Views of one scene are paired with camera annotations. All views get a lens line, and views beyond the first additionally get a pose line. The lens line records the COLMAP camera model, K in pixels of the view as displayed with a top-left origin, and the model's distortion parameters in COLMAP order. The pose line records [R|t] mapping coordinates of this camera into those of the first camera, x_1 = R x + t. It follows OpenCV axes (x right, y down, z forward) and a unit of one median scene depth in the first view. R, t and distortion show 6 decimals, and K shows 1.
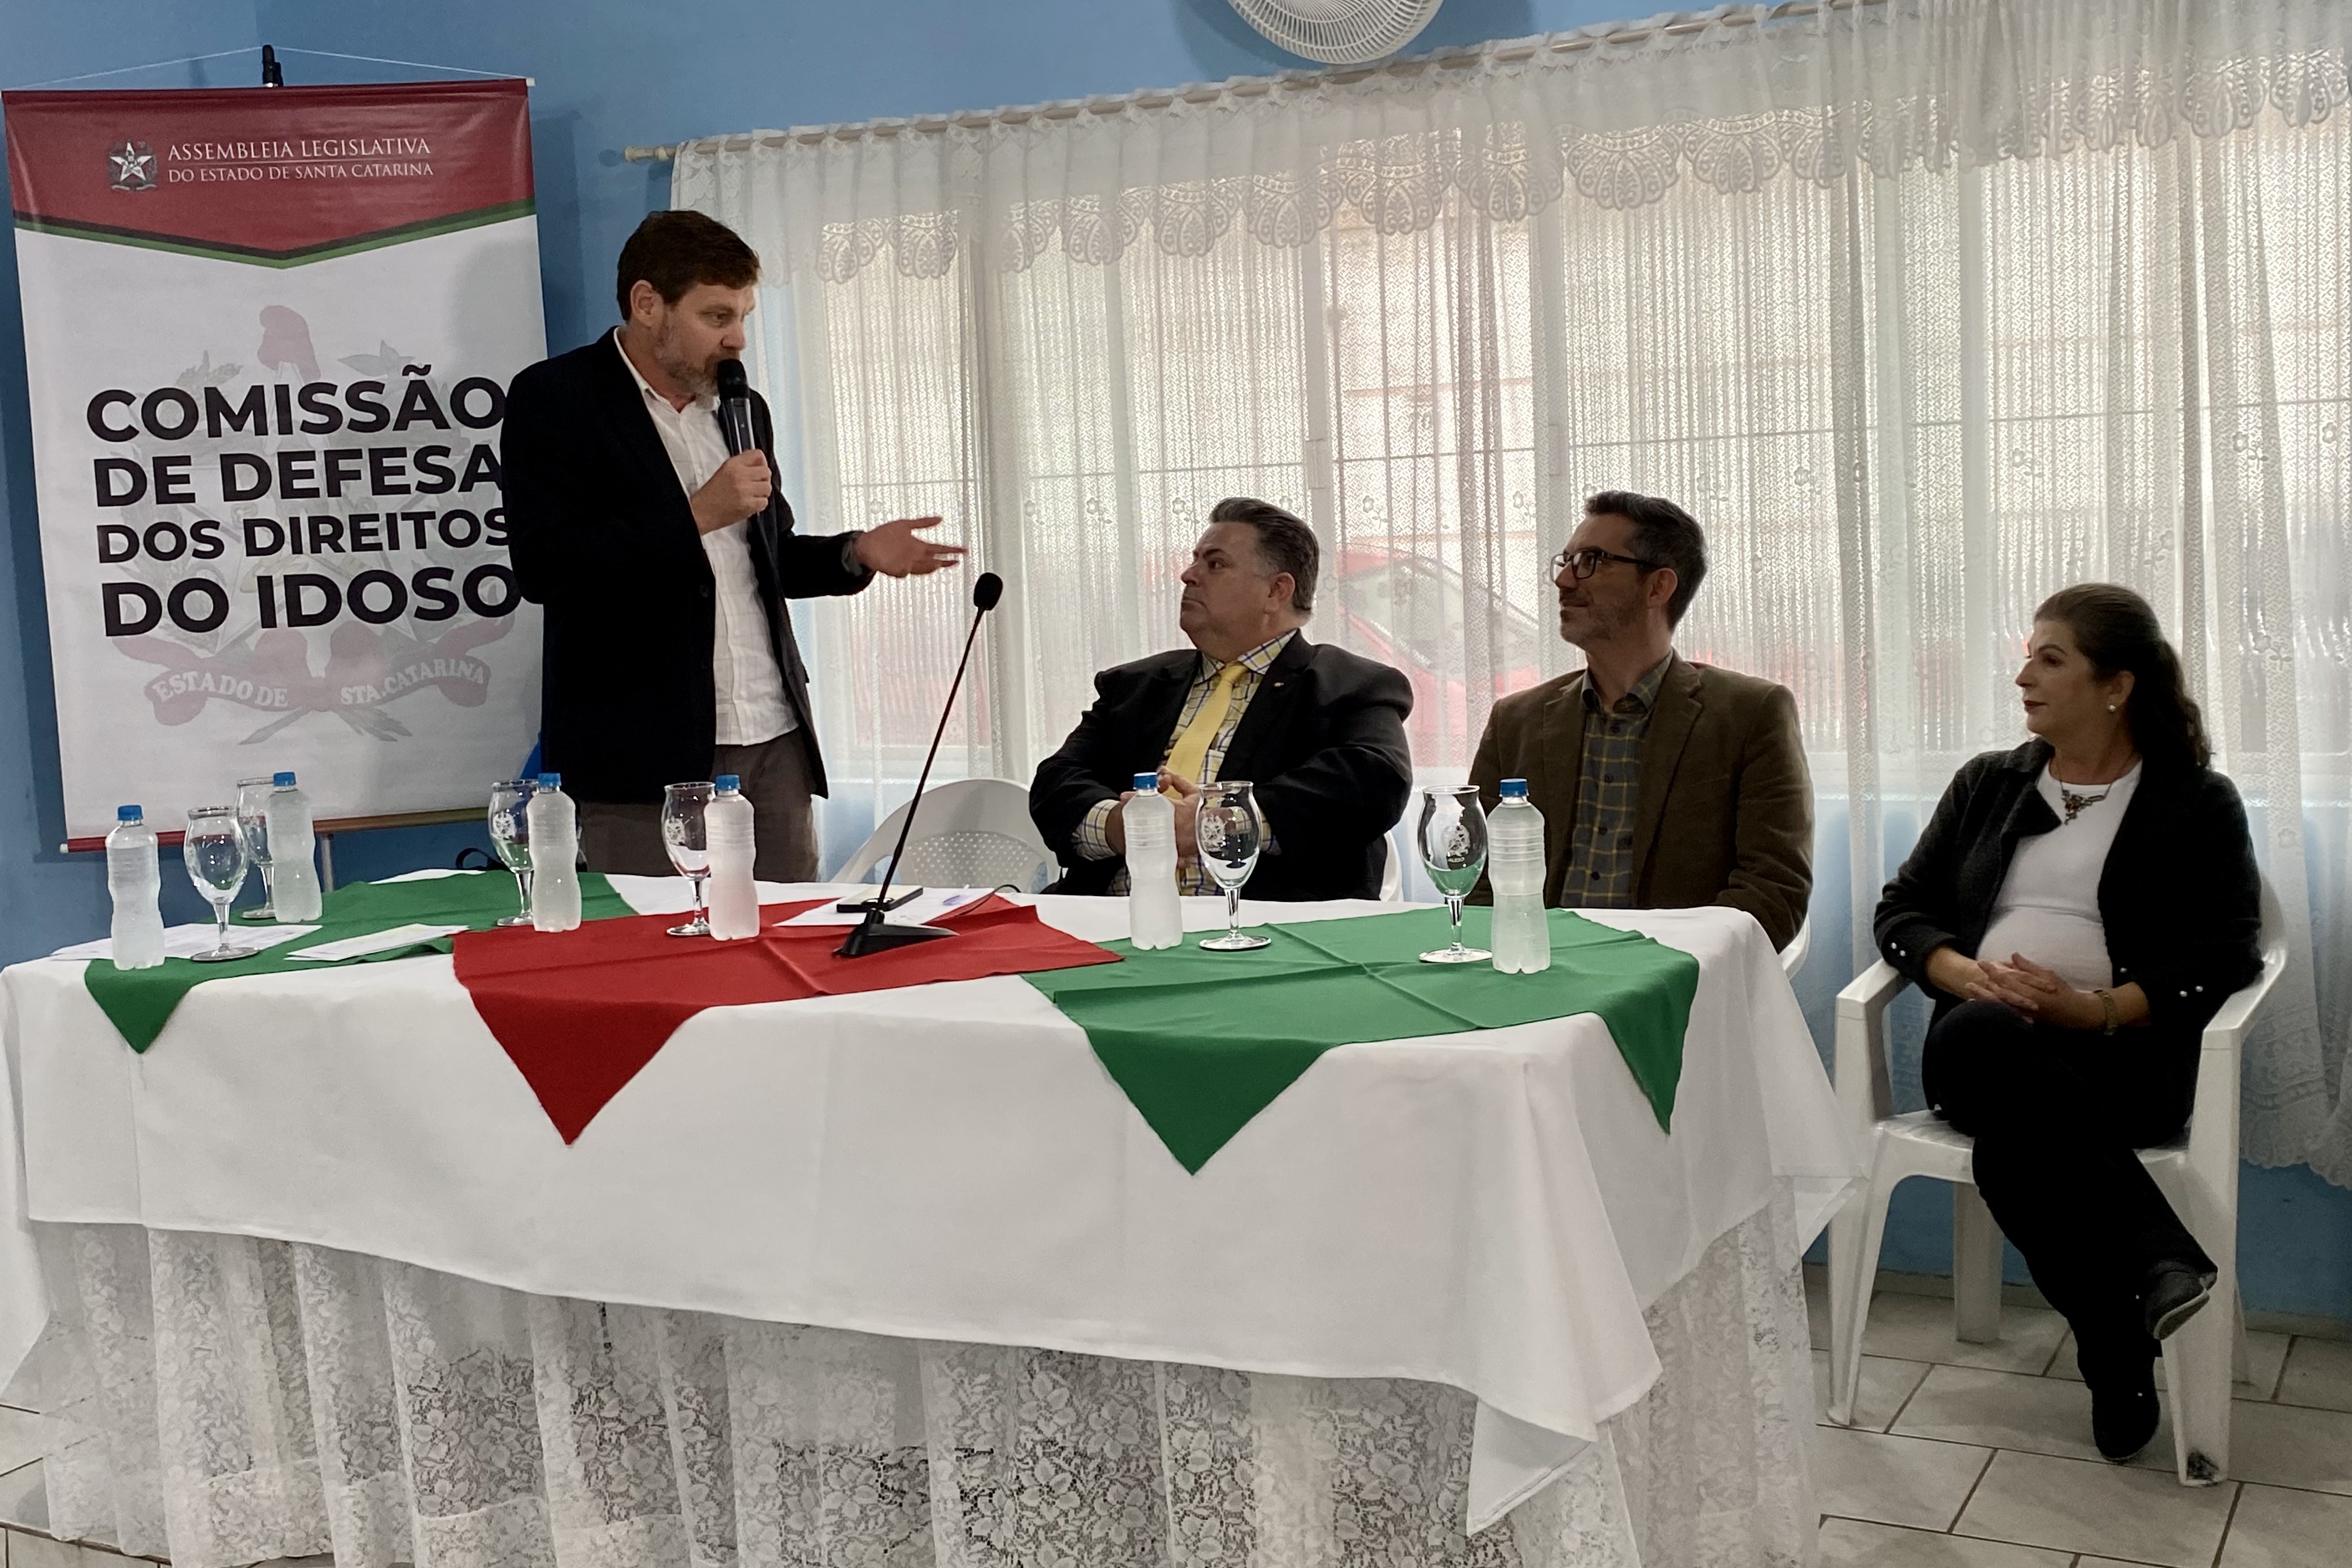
lens RADIAL K [[2645.8, 0, 1176.0], [0, 2645.8, 784.0], [0, 0, 1]] dist [0.180971, -0.364756]
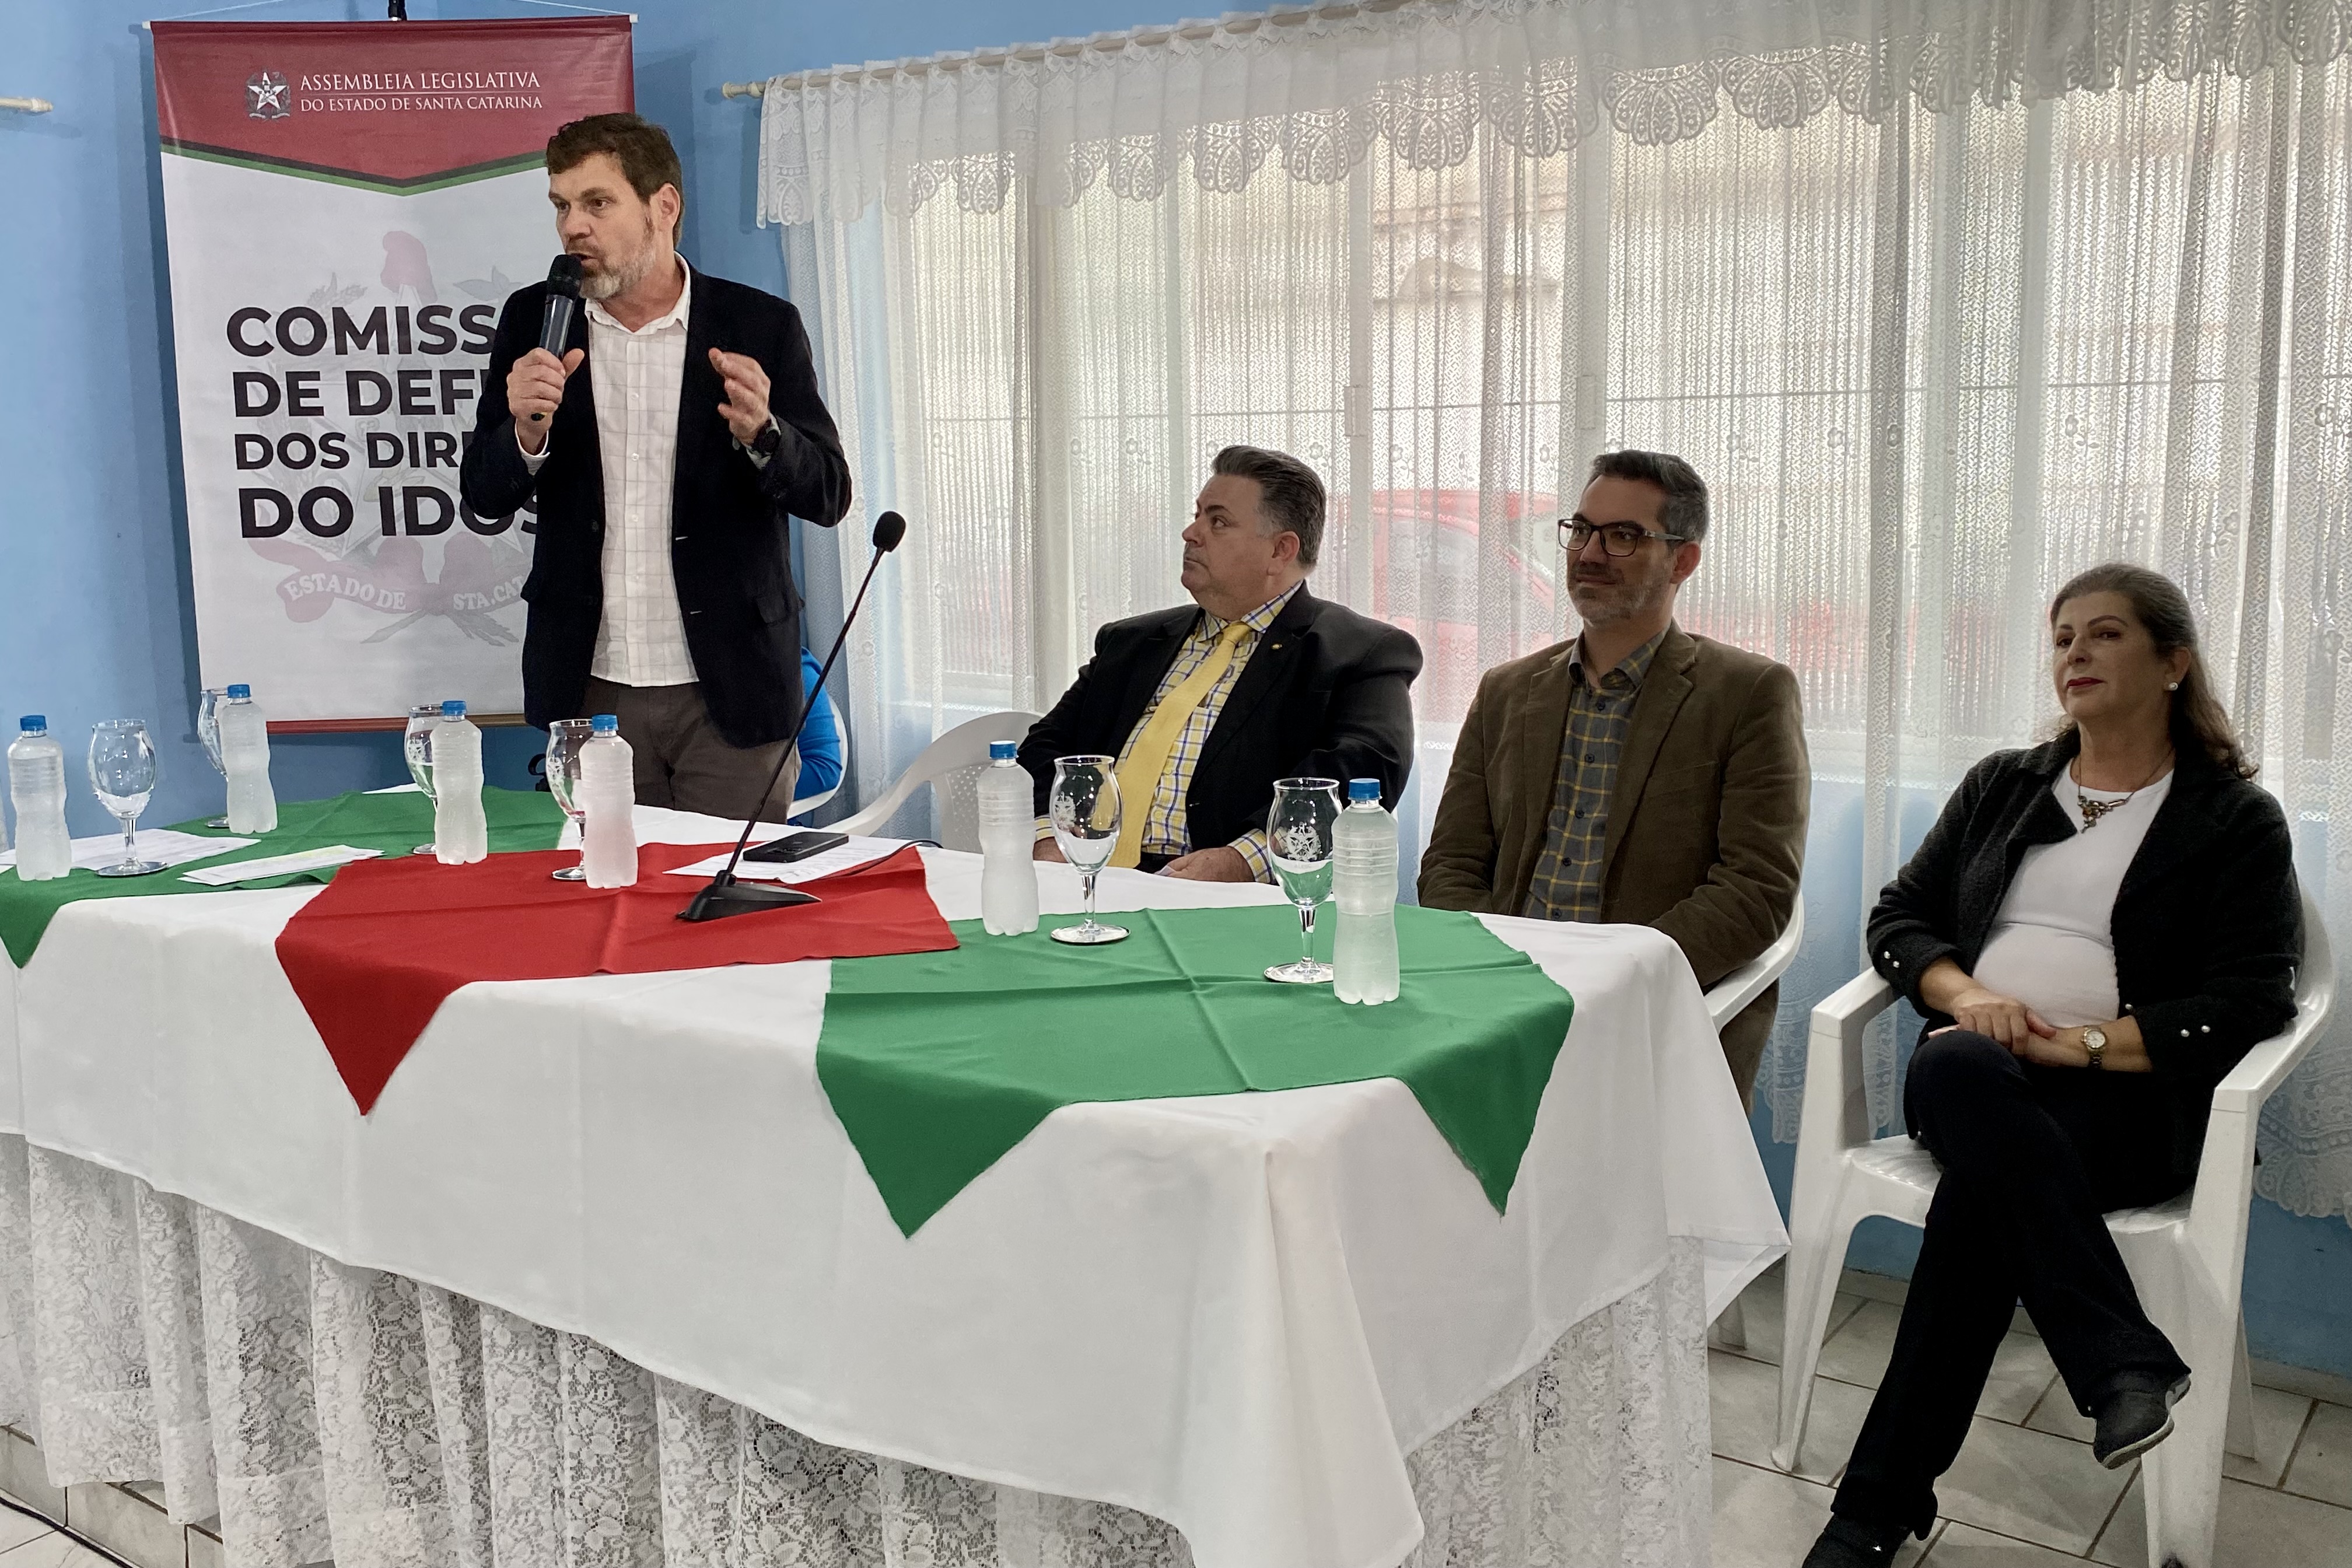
lens RADIAL K [[2133.2, 0, 1191.0], [0, 2133.2, 781.4], [0, 0, 1]] dist [0.095738, -0.138385]
pose [[0.990333, 0.052954, -0.128202, 0.096973], [-0.046441, 0.997500, 0.053271, -0.021339], [0.130702, -0.046802, 0.990316, 0.188608]]
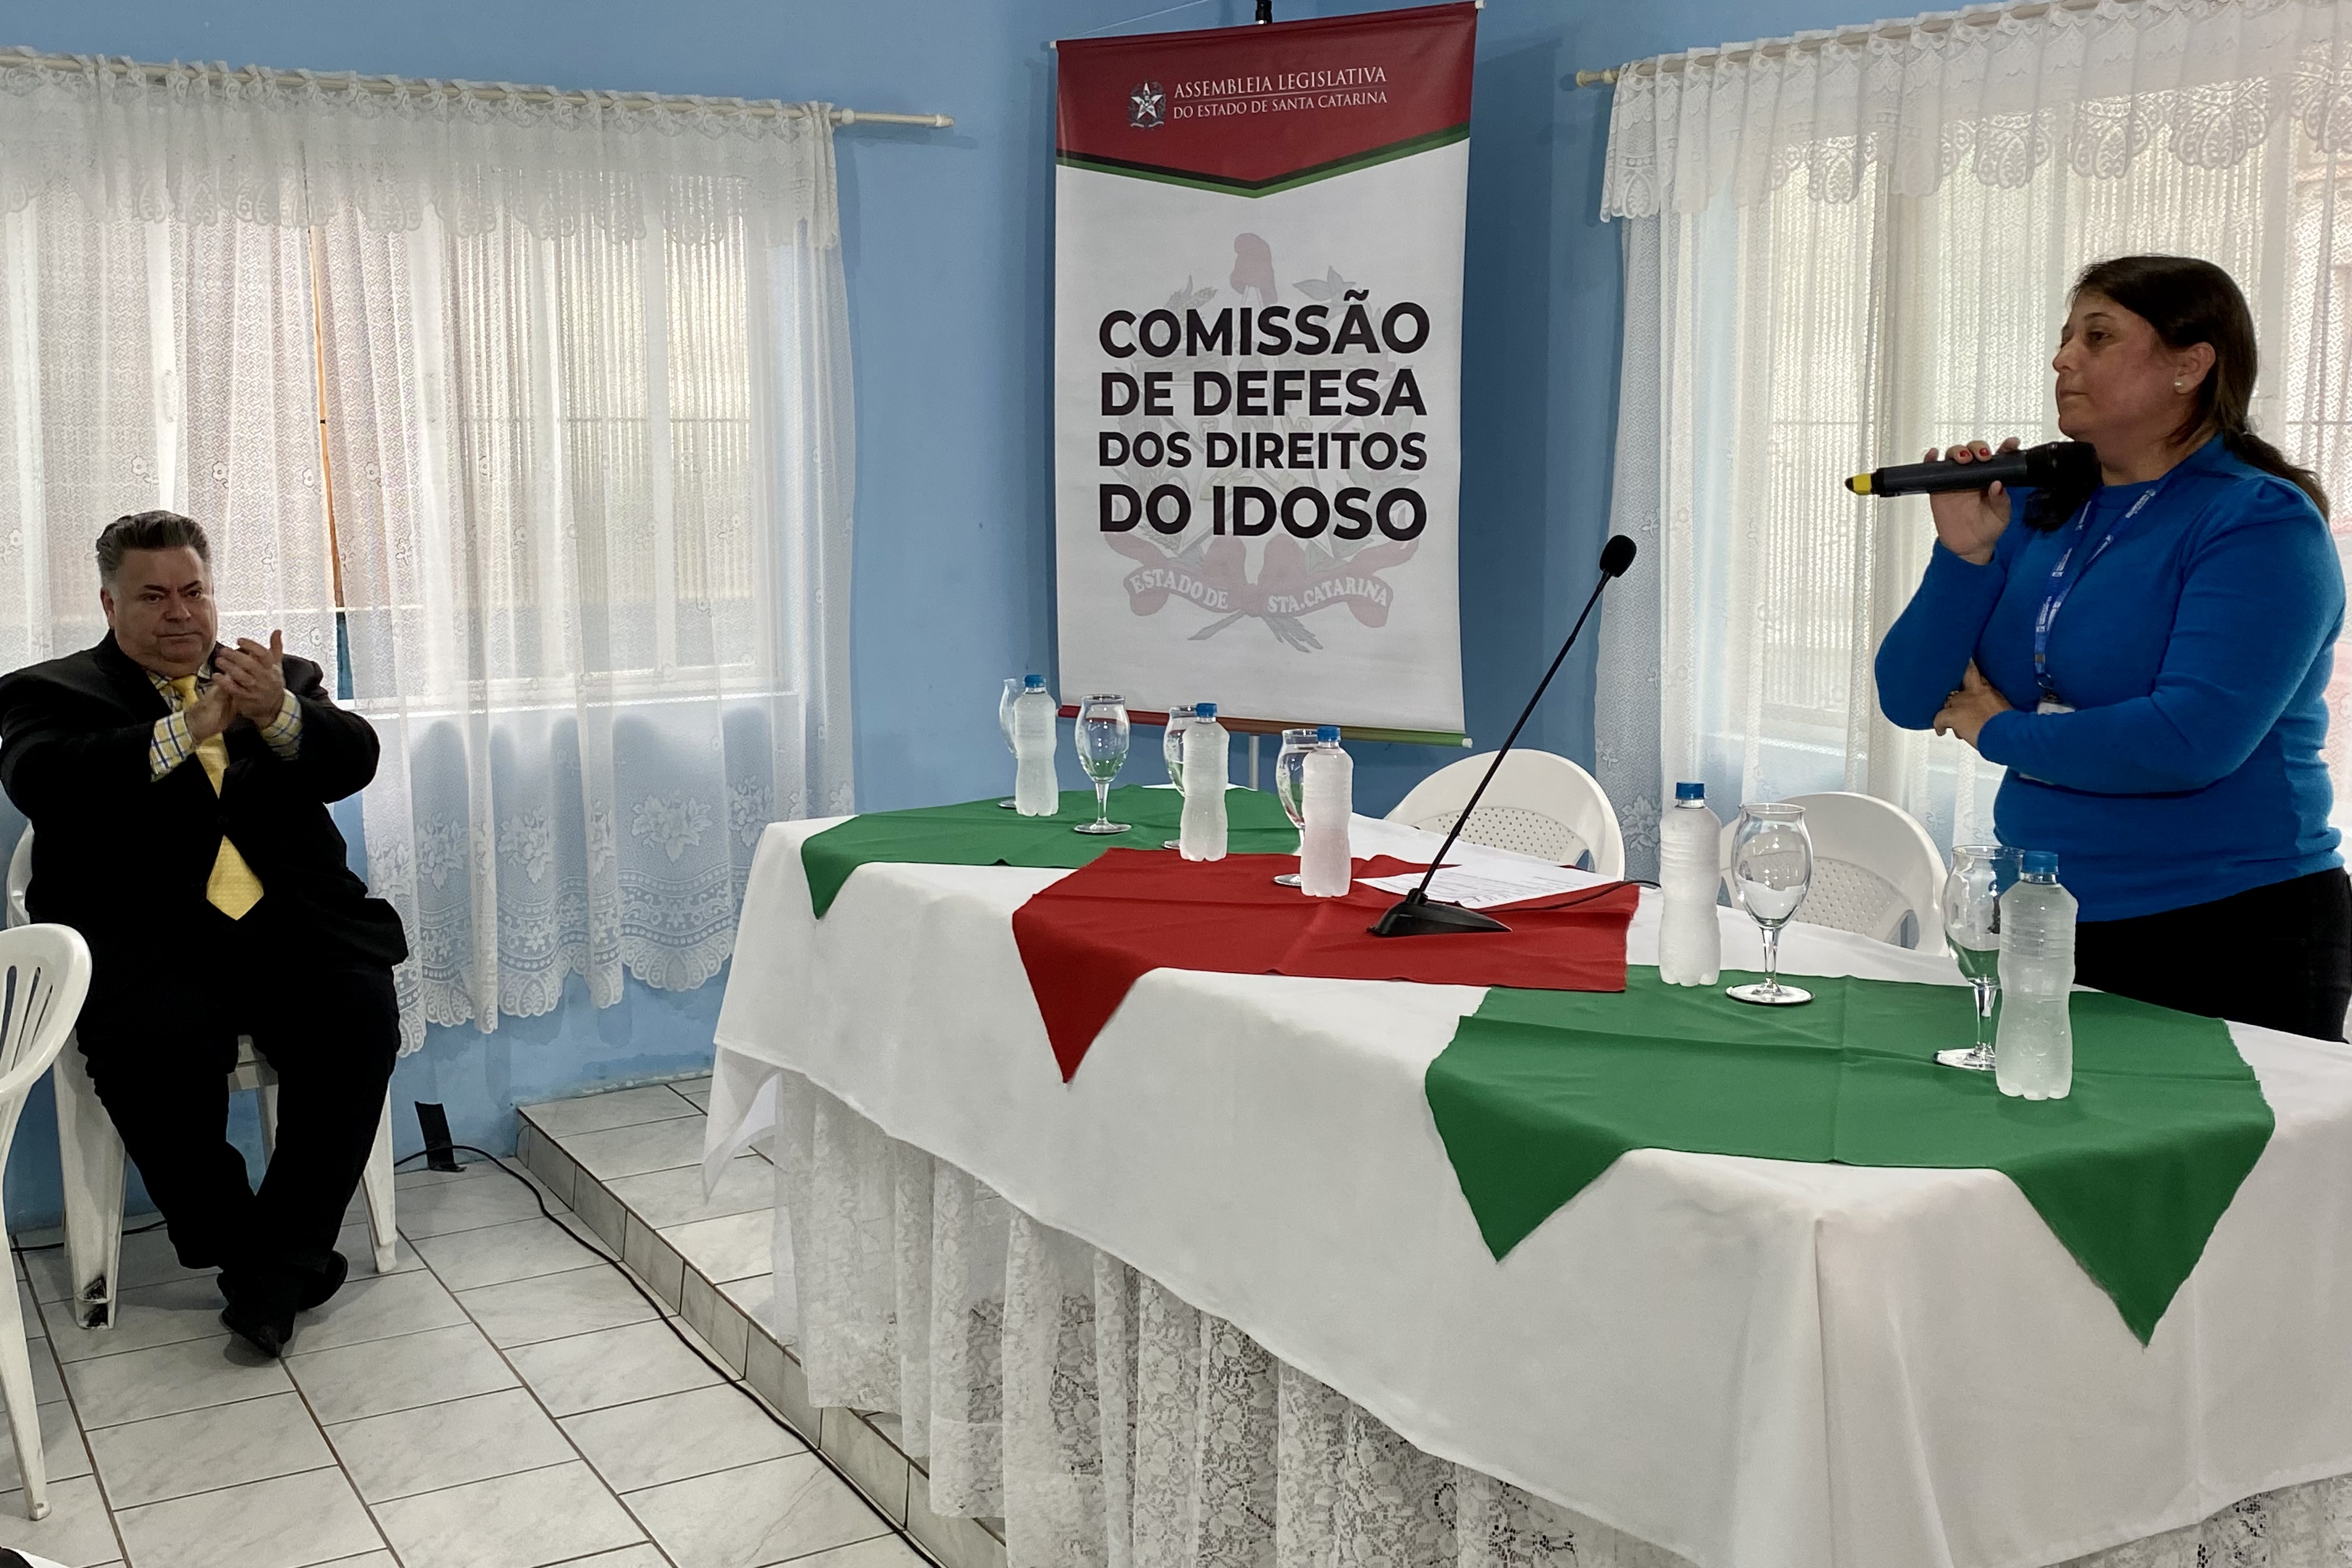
lens RADIAL K [[2519.9, 0, 1142.9], [0, 2519.9, 686.6], [0, 0, 1]] dist [0.188292, -0.656384]
pose [[0.843108, 0.105714, -0.527250, 0.179209], [-0.103719, 0.994044, 0.033453, -0.028986], [0.527646, 0.026481, 0.849051, 0.133530]]
